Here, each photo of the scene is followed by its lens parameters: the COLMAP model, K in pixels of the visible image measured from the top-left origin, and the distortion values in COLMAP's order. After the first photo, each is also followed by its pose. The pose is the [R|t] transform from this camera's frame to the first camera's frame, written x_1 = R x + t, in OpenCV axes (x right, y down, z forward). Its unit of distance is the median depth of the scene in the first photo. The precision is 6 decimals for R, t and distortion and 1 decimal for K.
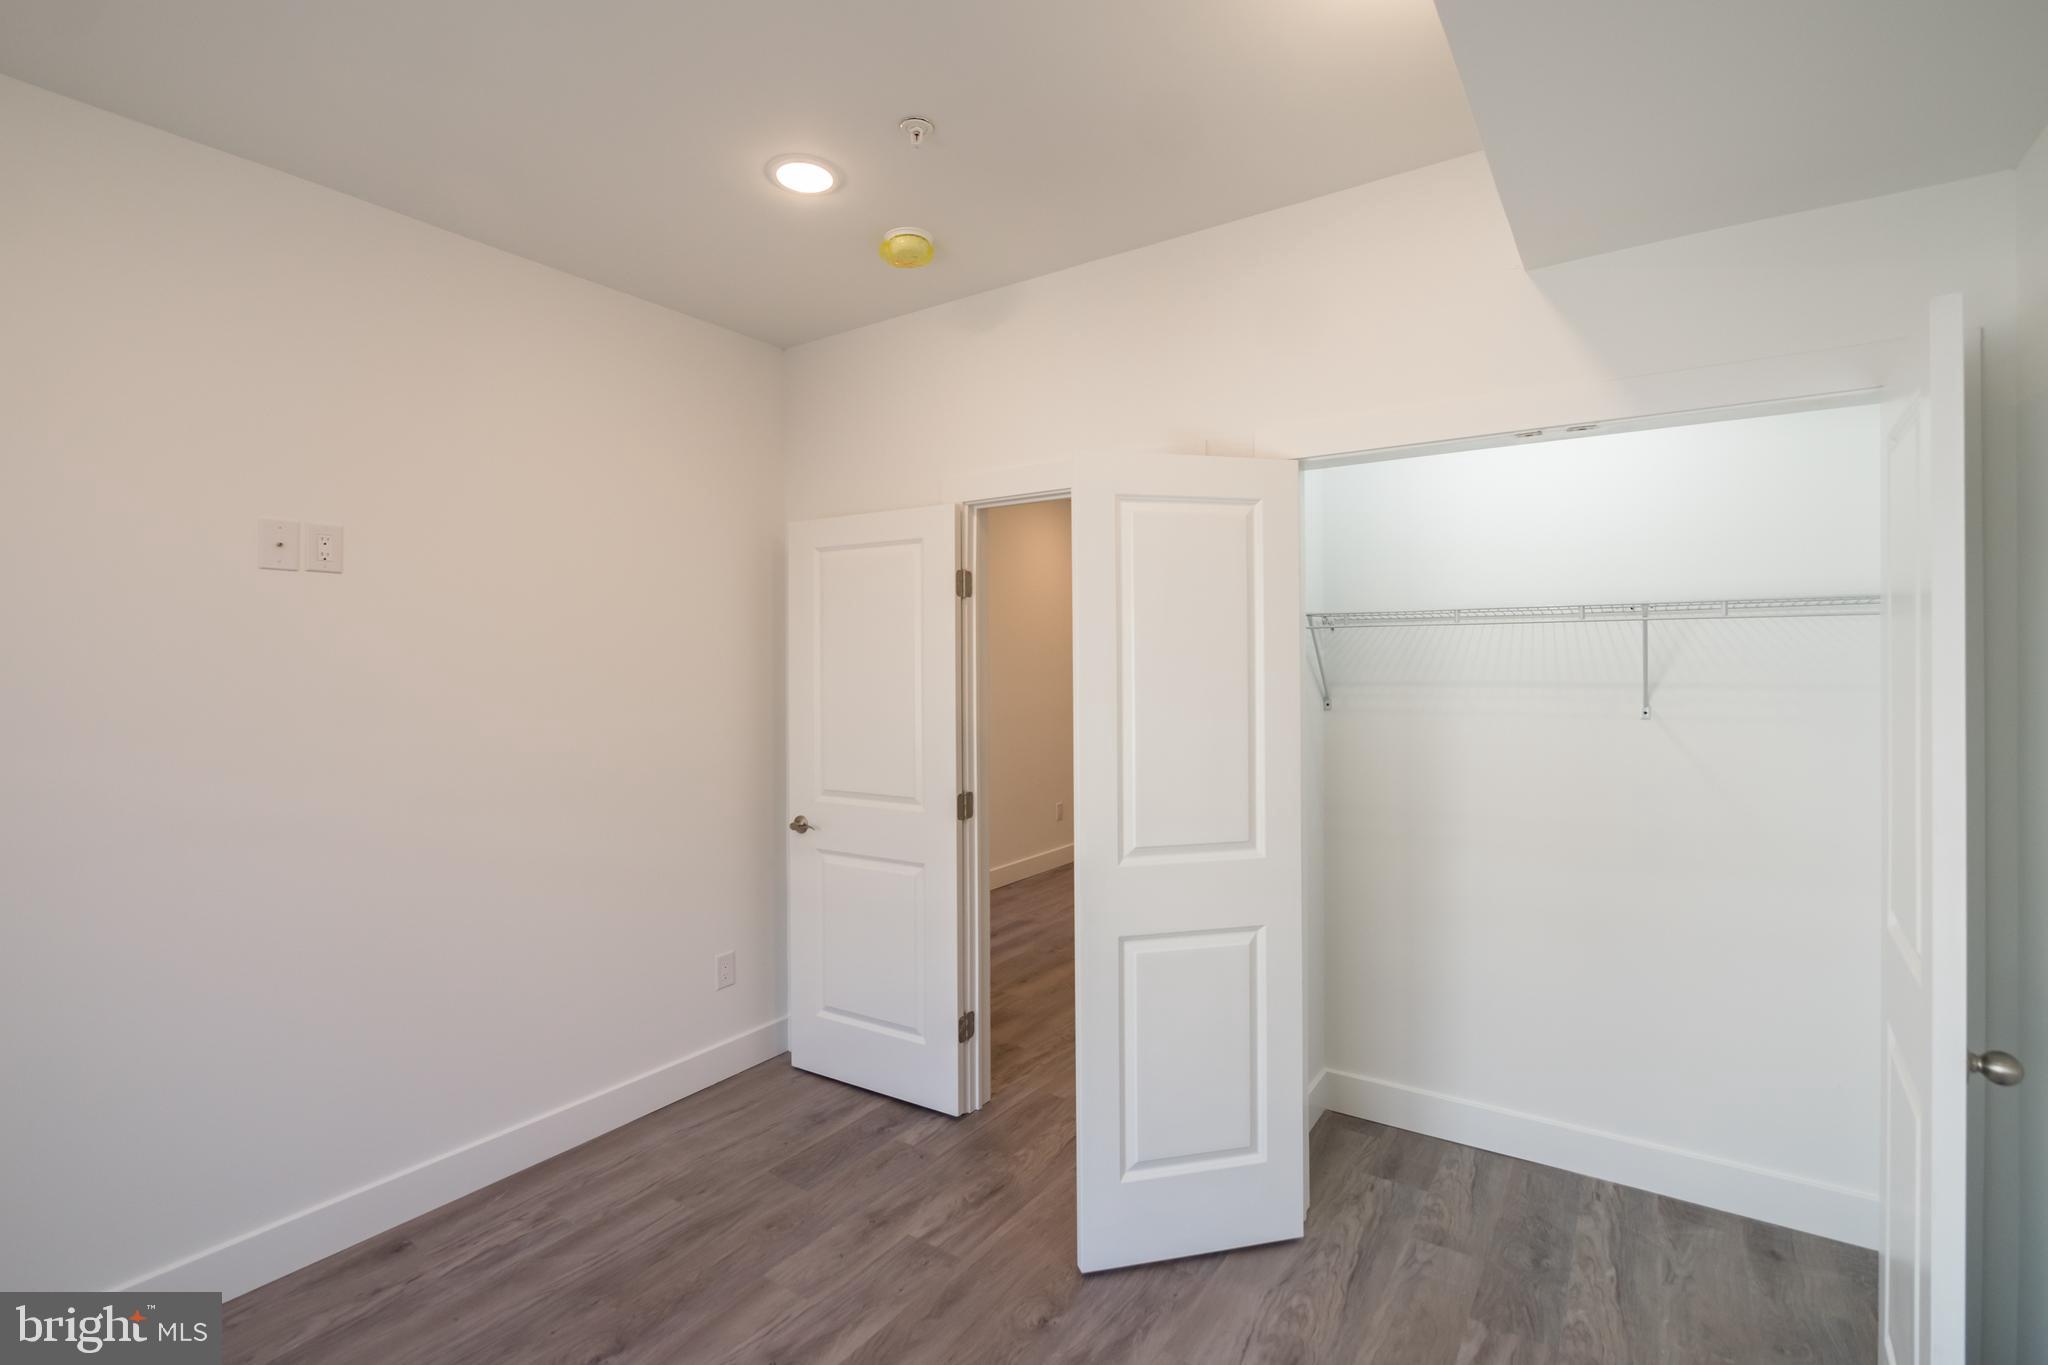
lens RADIAL K [[896.5, 0, 1028.3], [0, 896.5, 667.6], [0, 0, 1]] dist [-0.014471, -0.002330]
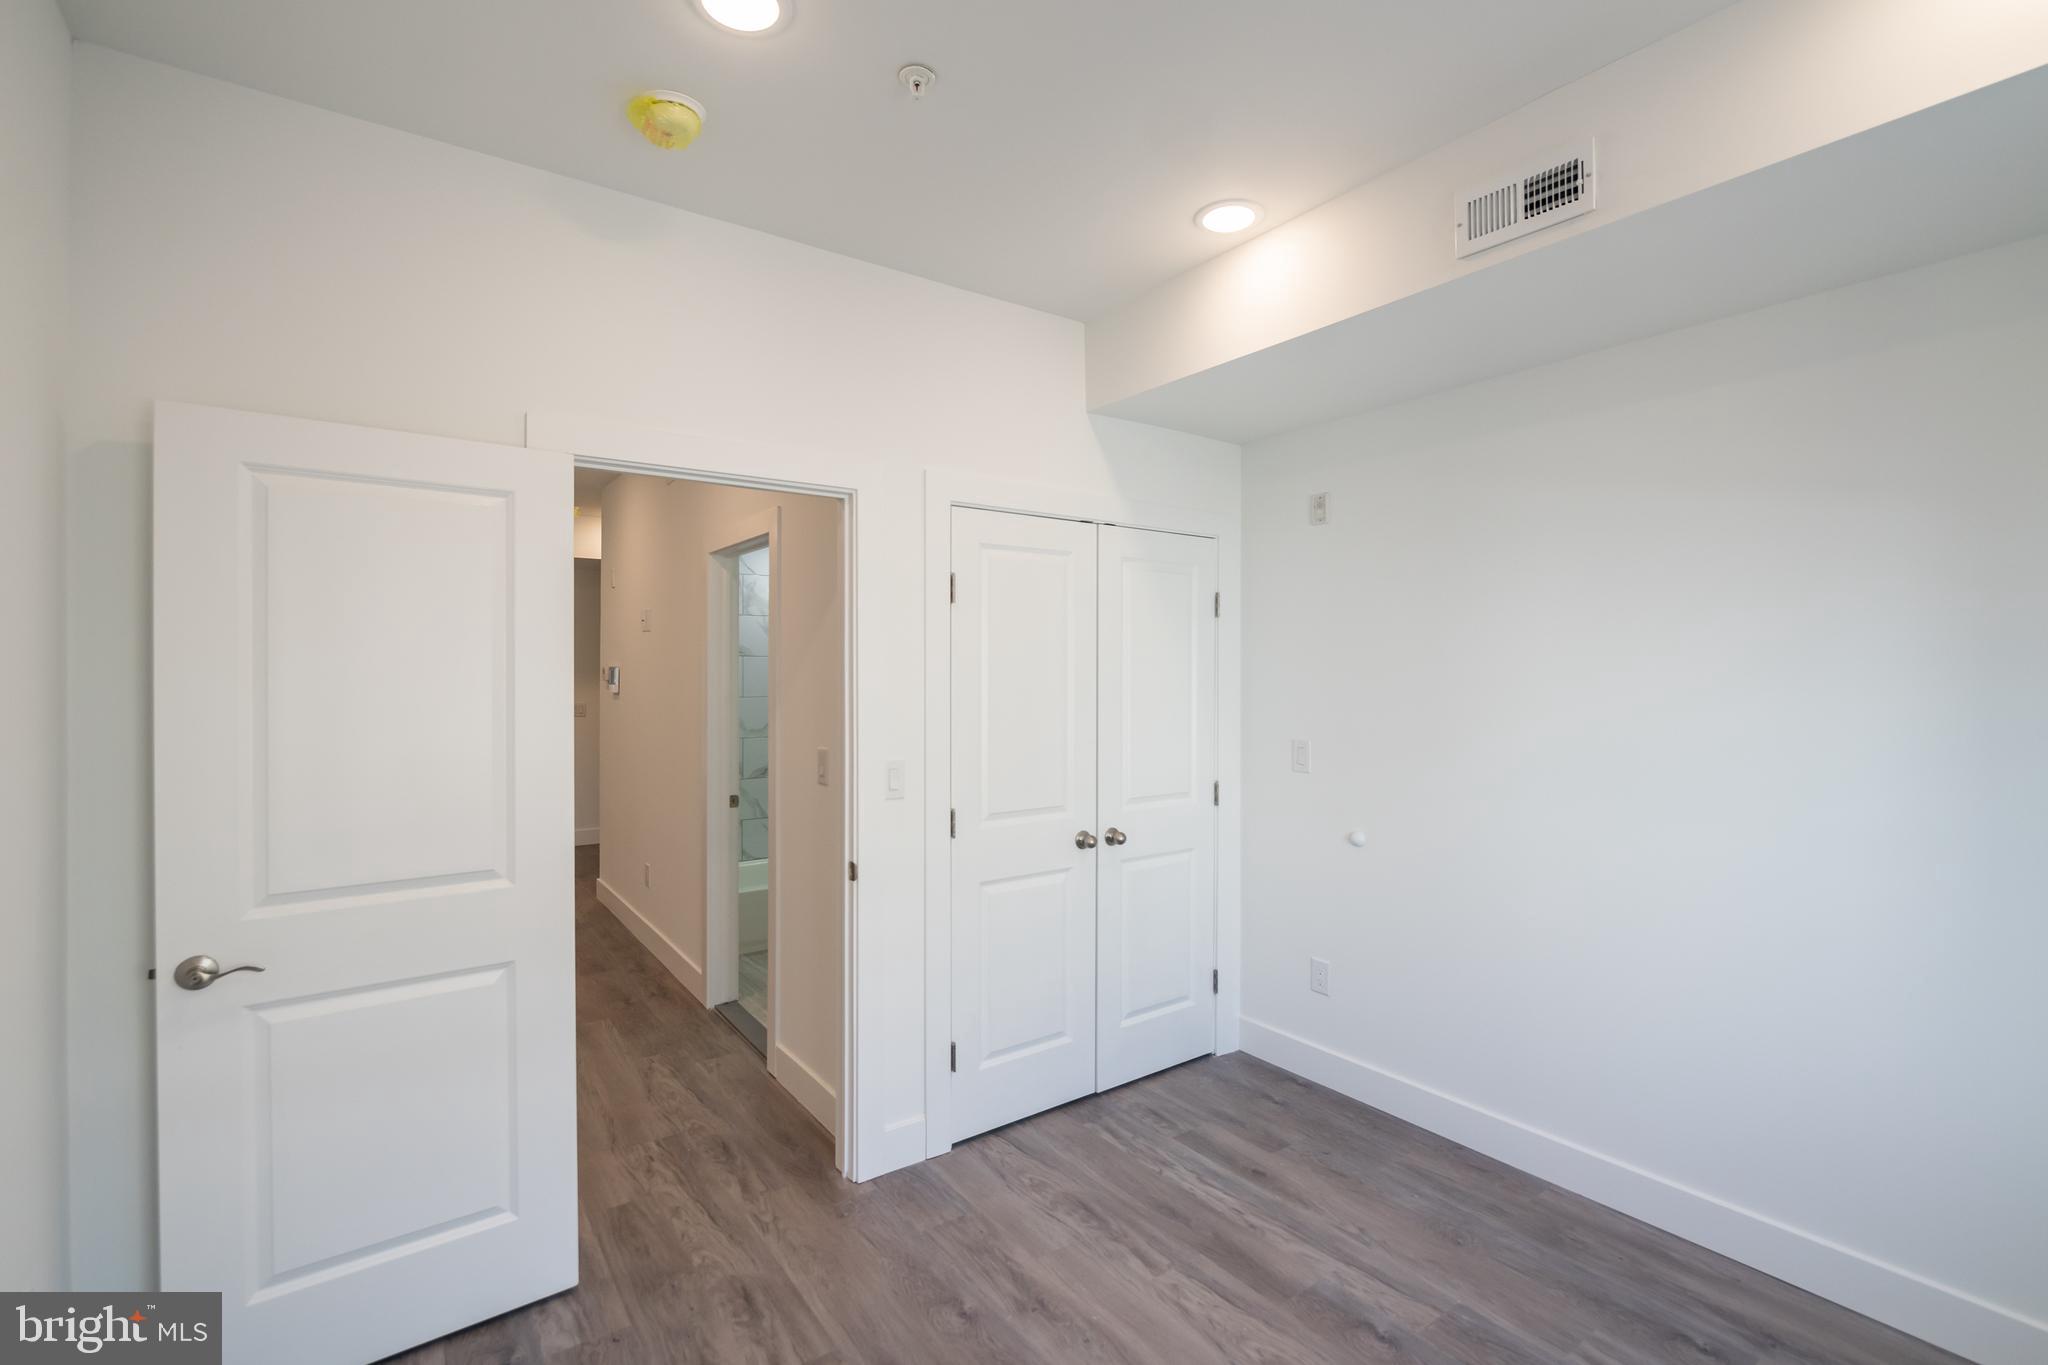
lens RADIAL K [[896.5, 0, 1027.0], [0, 896.5, 689.6], [0, 0, 1]] dist [-0.014471, -0.002330]
pose [[0.364712, -0.006584, 0.931097, -0.673294], [0.010323, 0.999942, 0.003027, 0.012249], [-0.931063, 0.008508, 0.364758, 0.413154]]
